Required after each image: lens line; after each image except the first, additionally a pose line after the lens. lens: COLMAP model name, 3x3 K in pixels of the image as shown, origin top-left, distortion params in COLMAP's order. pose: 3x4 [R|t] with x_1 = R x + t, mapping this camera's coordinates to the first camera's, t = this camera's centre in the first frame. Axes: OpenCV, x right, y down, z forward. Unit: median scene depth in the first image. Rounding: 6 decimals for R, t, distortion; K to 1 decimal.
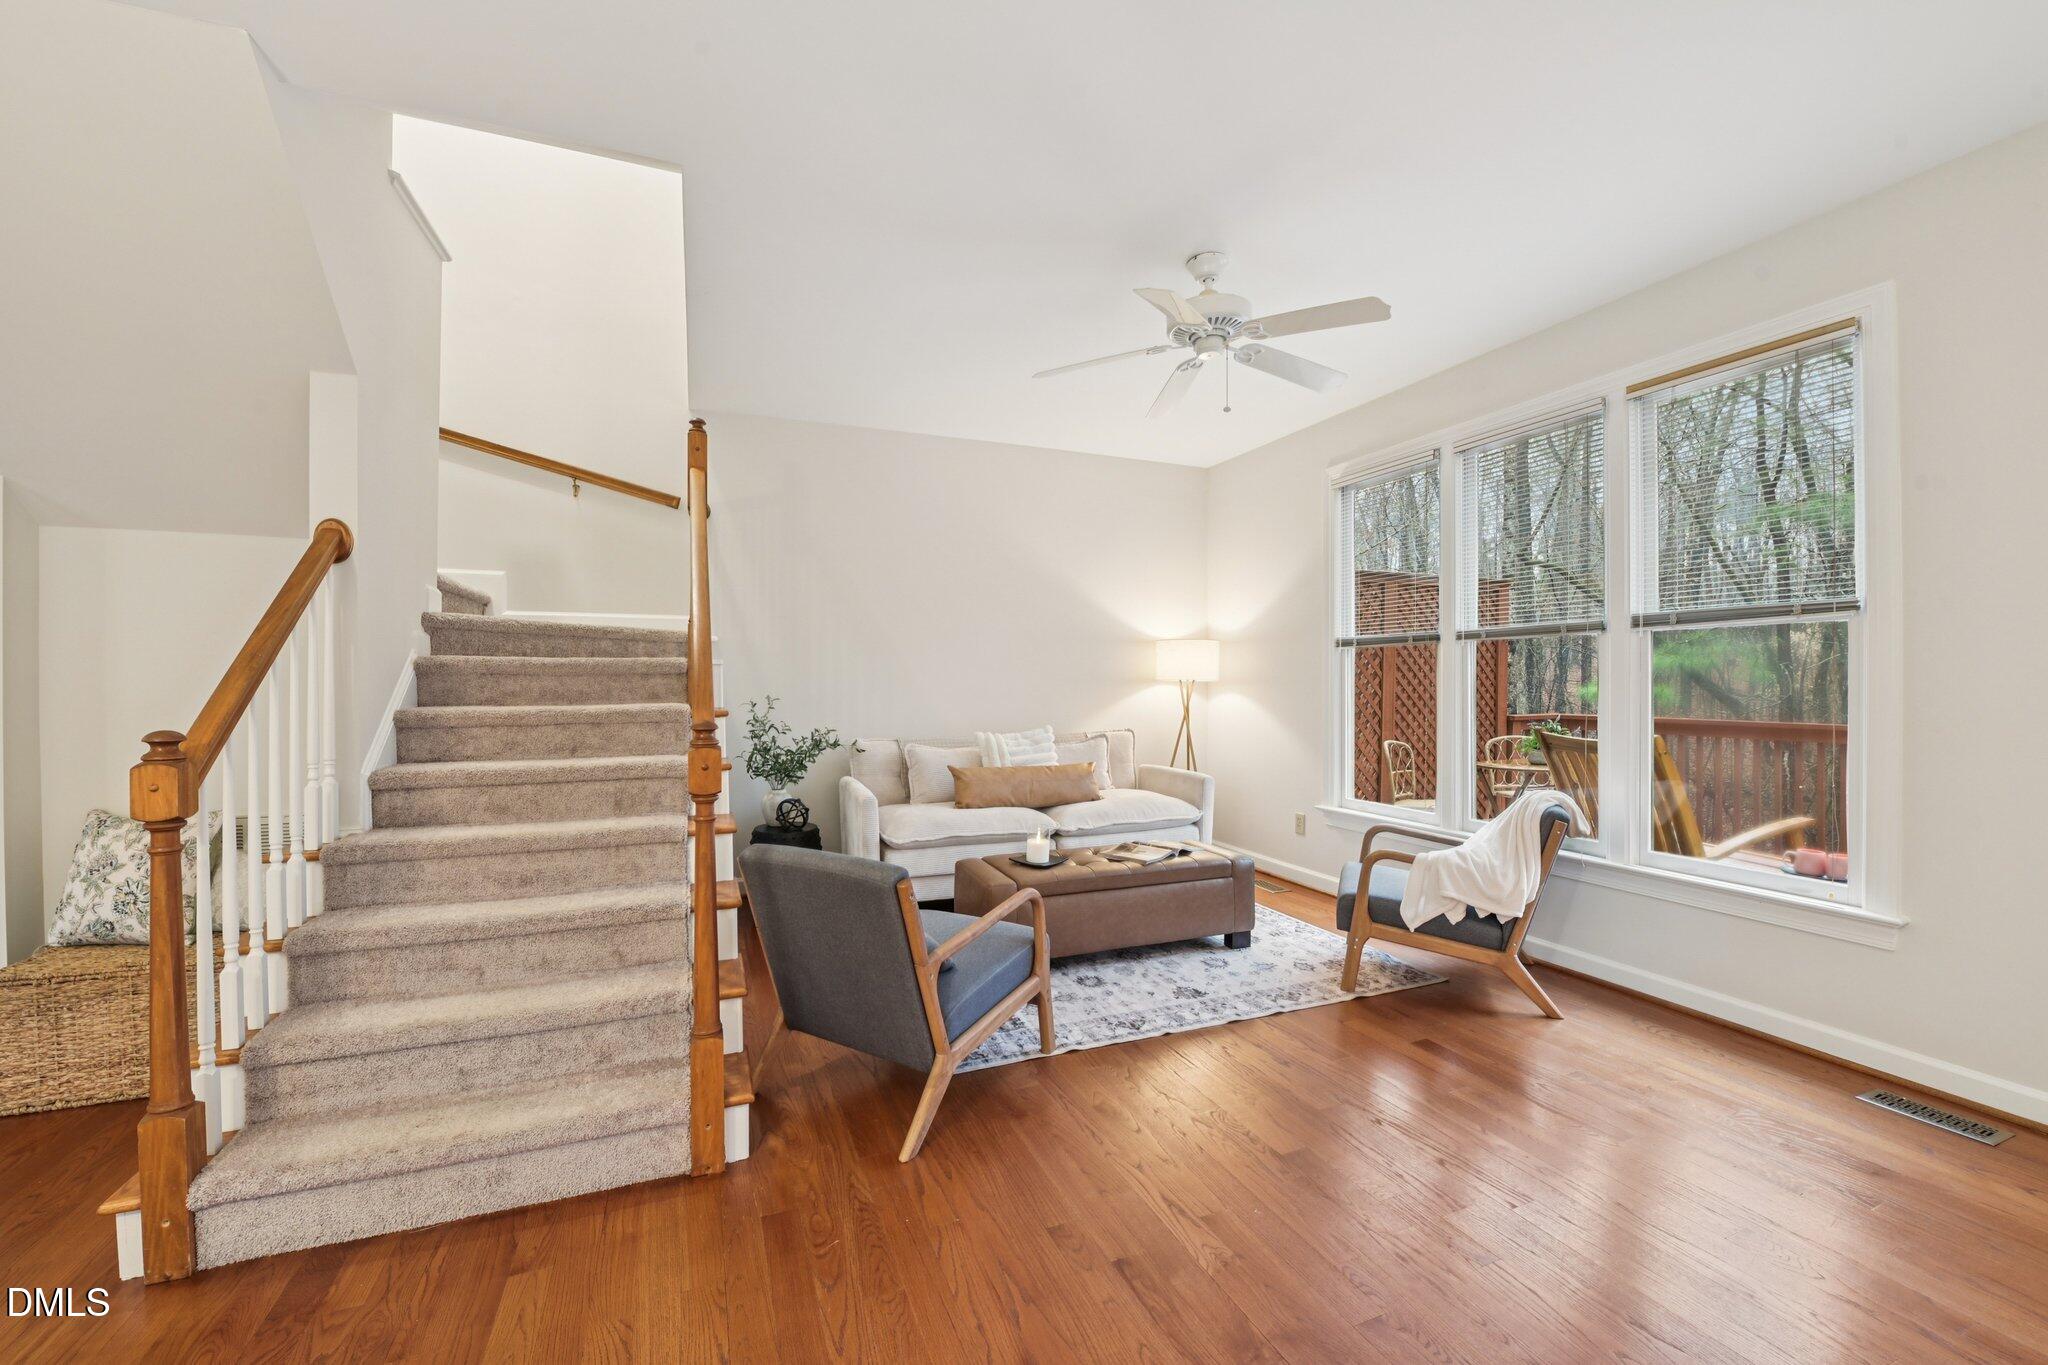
lens RADIAL K [[829.7, 0, 1033.1], [0, 829.7, 679.8], [0, 0, 1]] dist [-0.012766, -0.003757]
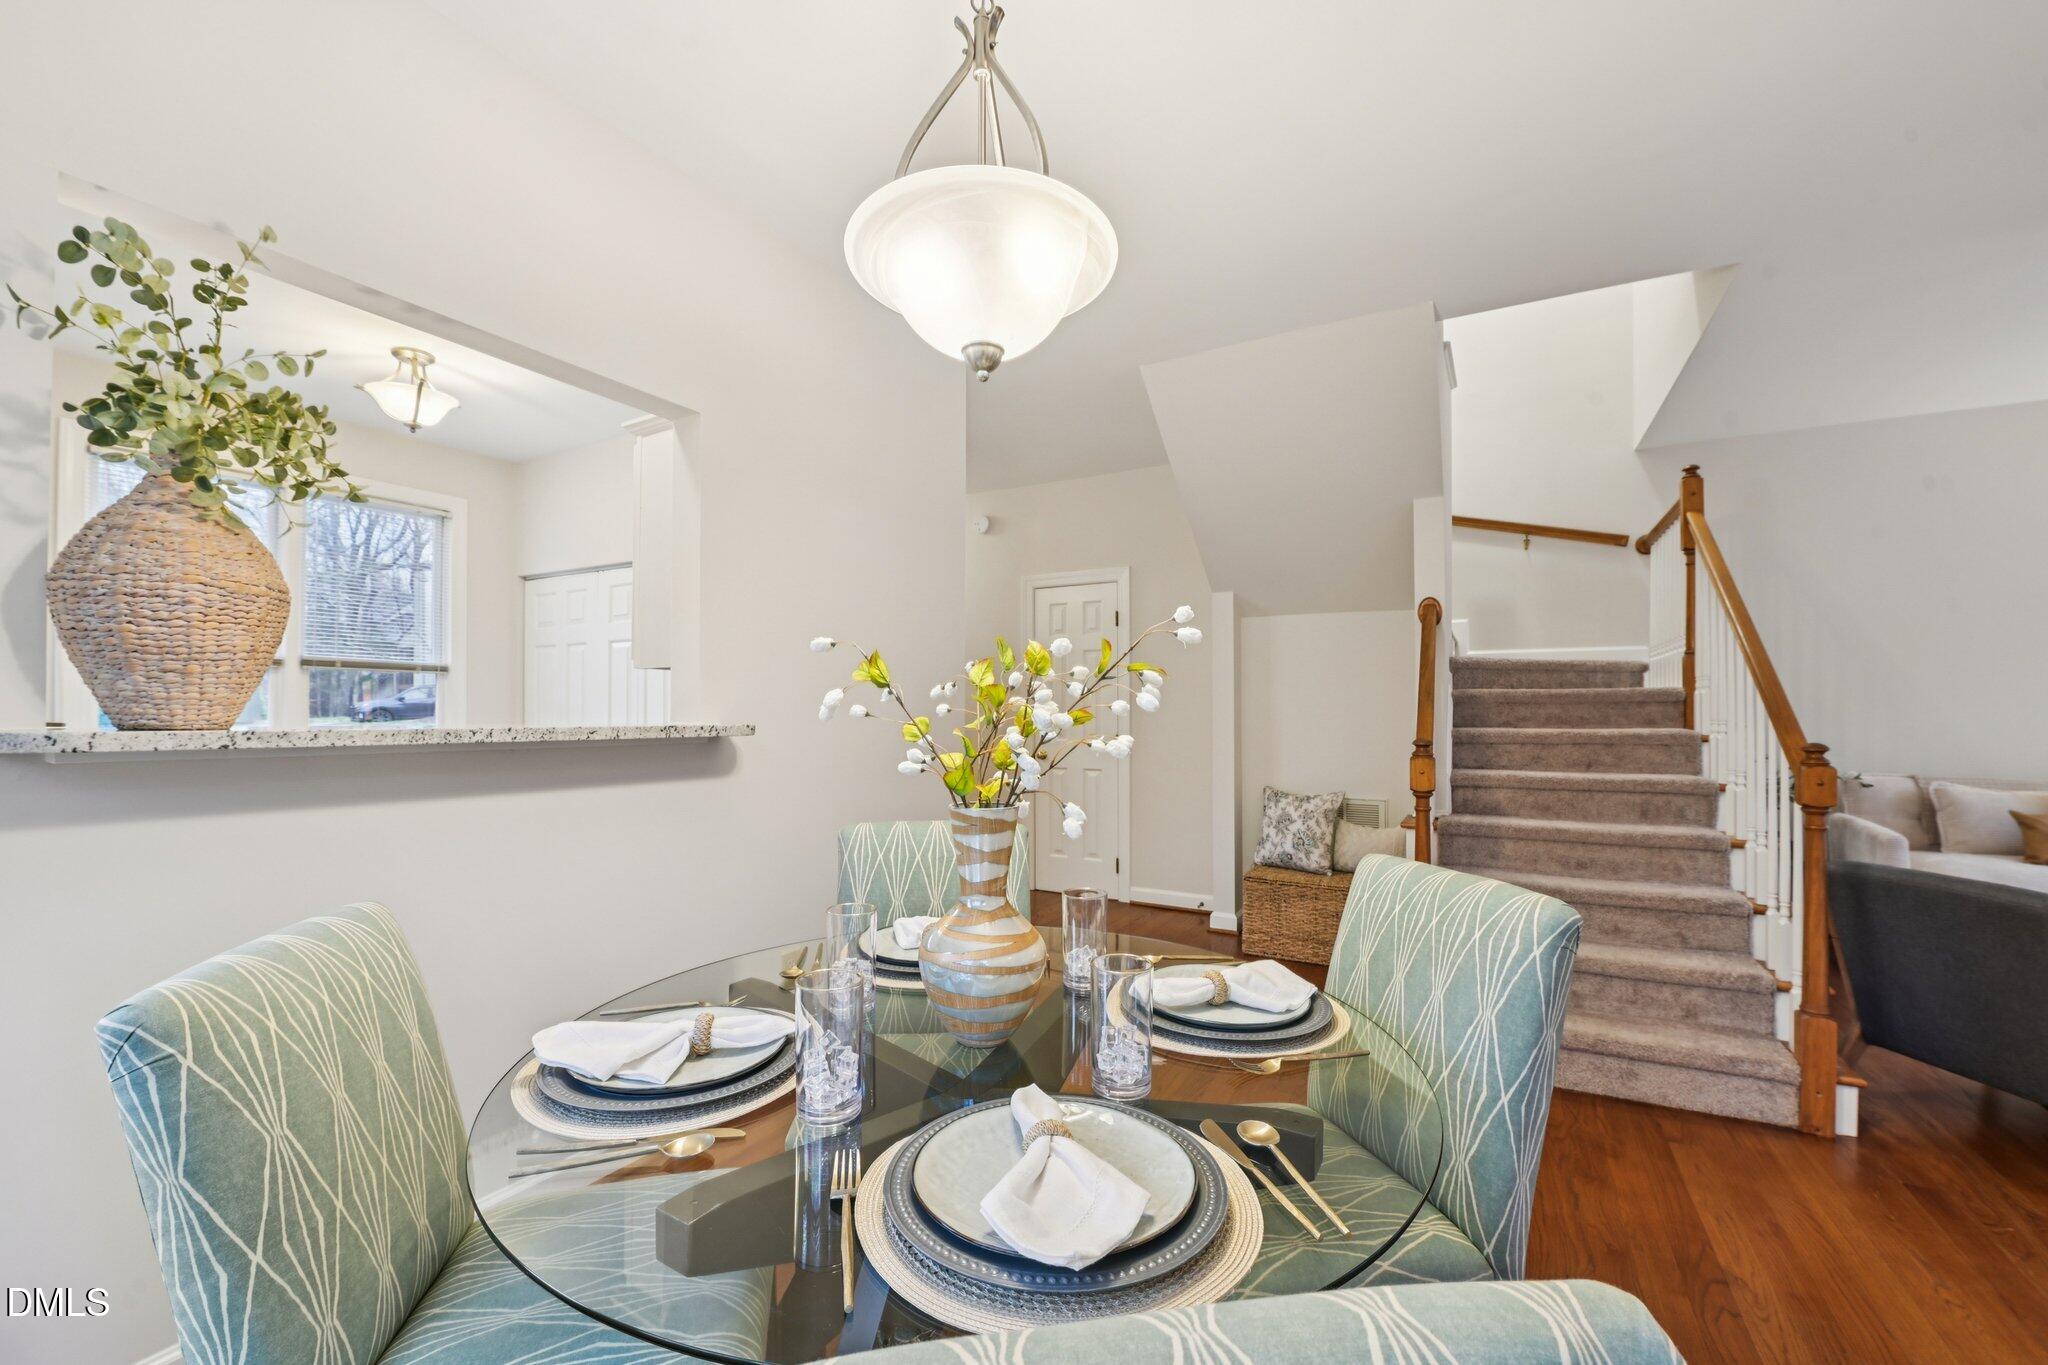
lens RADIAL K [[822.4, 0, 1023.1], [0, 822.4, 701.1], [0, 0, 1]] dist [-0.013533, -0.004235]
pose [[0.622381, -0.006049, -0.782691, -0.150238], [0.001349, 0.999977, -0.006655, -0.002888], [0.782713, 0.003086, 0.622375, -0.427092]]
